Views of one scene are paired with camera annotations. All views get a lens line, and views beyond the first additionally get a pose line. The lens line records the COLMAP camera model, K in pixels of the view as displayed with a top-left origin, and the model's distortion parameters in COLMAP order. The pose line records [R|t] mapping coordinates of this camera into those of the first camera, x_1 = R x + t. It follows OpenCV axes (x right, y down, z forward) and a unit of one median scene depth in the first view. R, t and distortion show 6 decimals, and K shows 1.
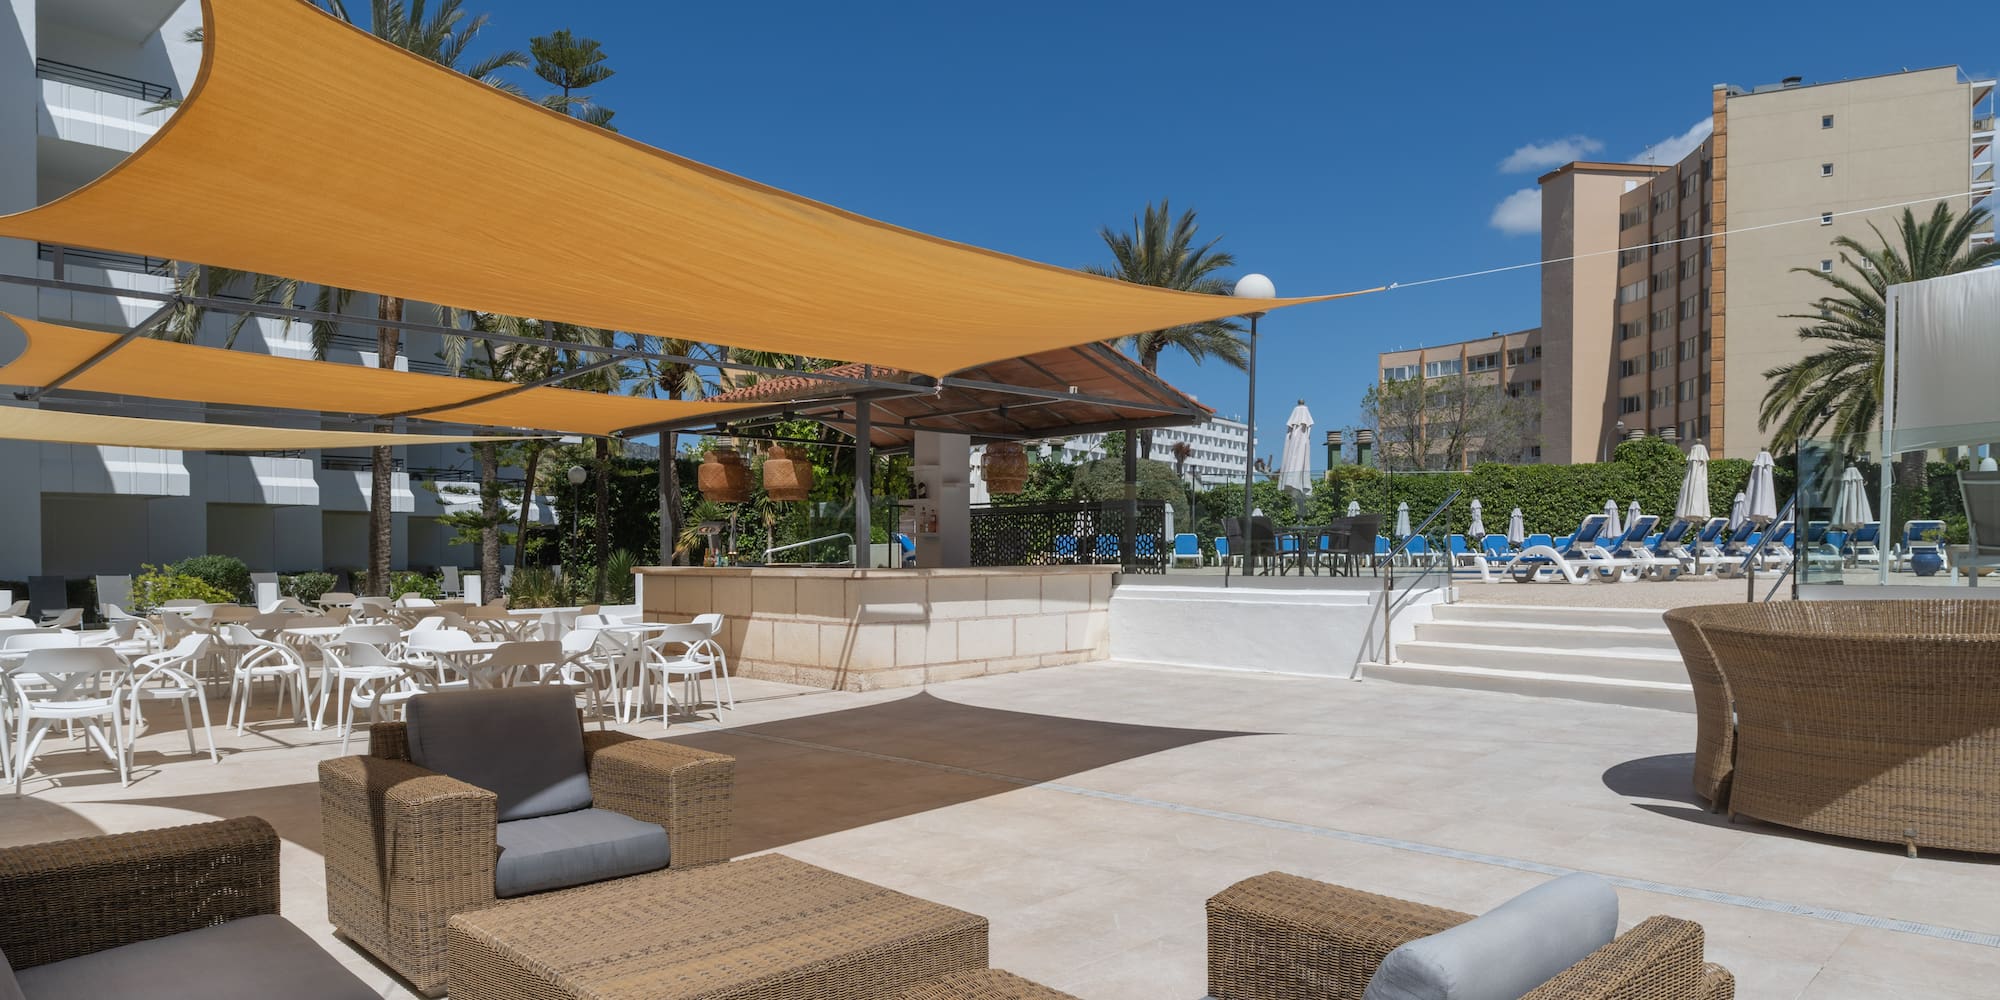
lens RADIAL K [[1301.0, 0, 1014.9], [0, 1301.0, 558.6], [0, 0, 1]] dist [0.003035, -0.001872]
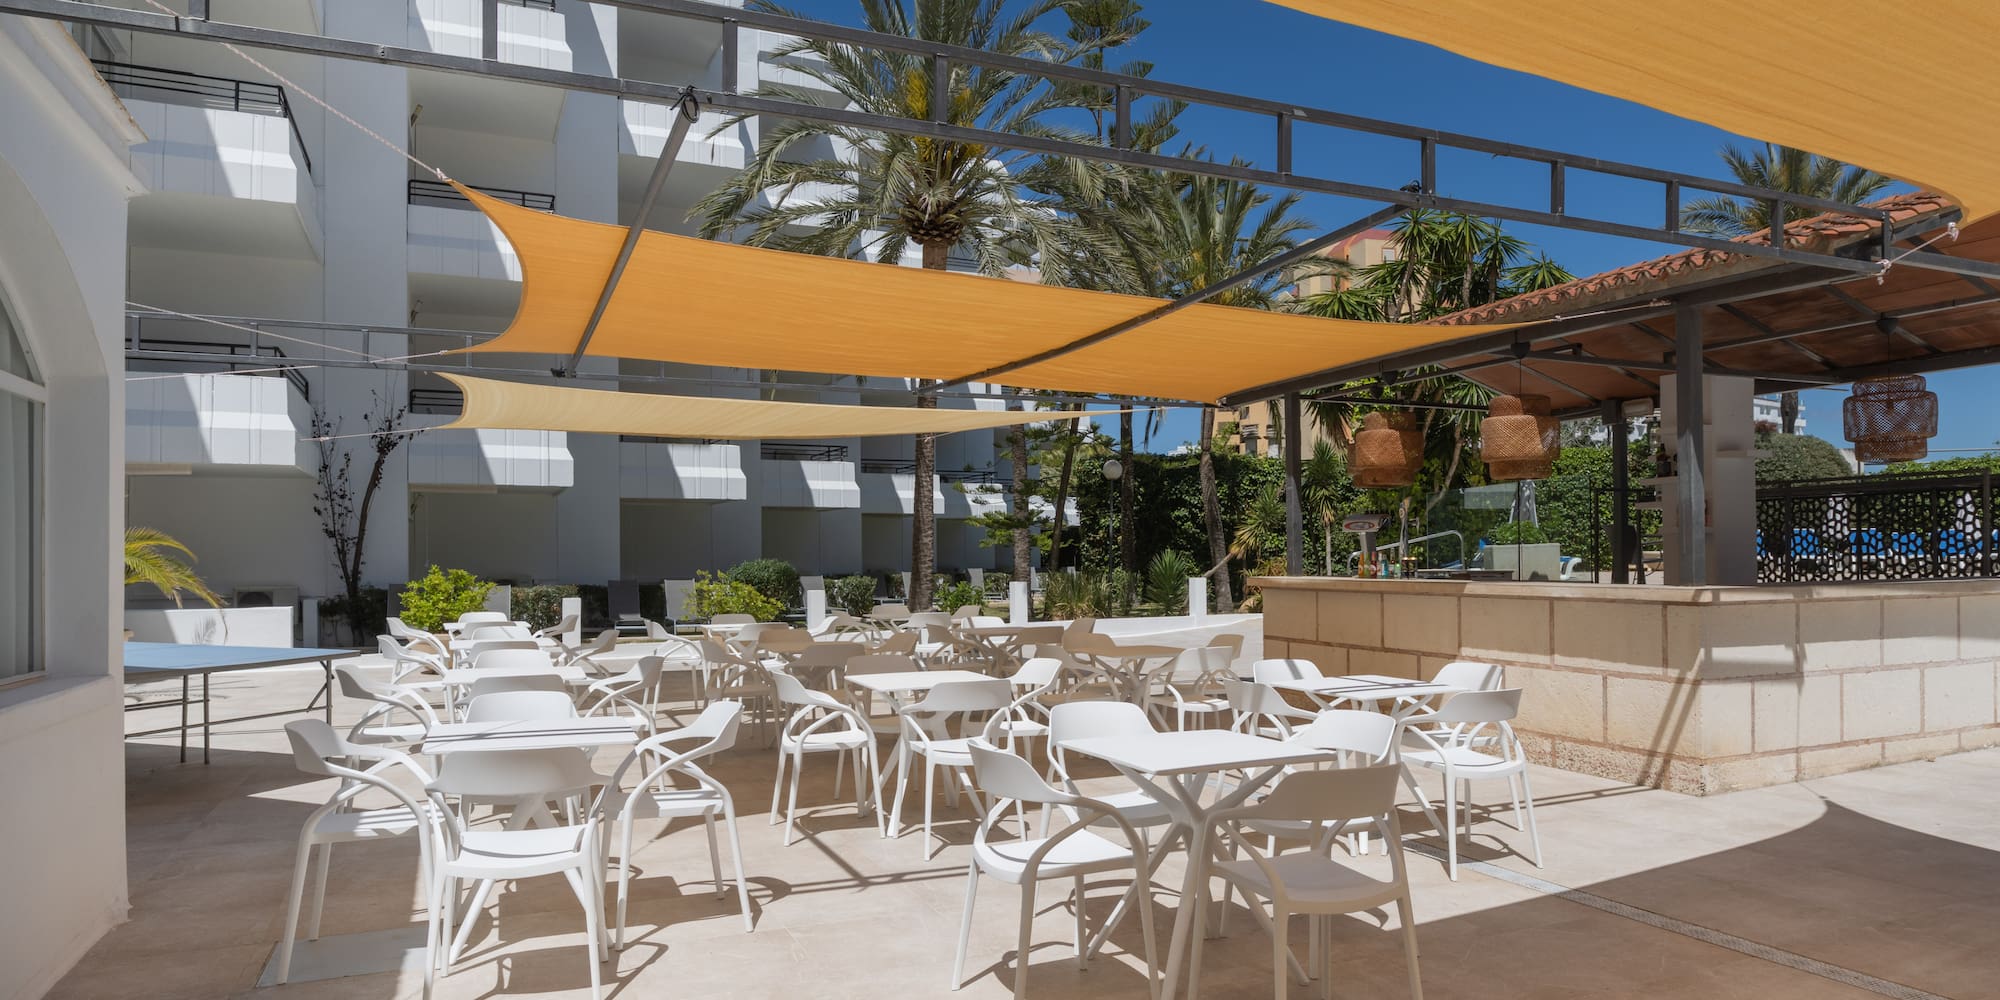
lens RADIAL K [[1301.0, 0, 1014.9], [0, 1301.0, 558.6], [0, 0, 1]] dist [0.003035, -0.001872]
pose [[0.933647, -0.001143, -0.358194, -0.099847], [0.001129, 0.999999, -0.000248, -0.002772], [0.358194, -0.000173, 0.933647, 0.168630]]
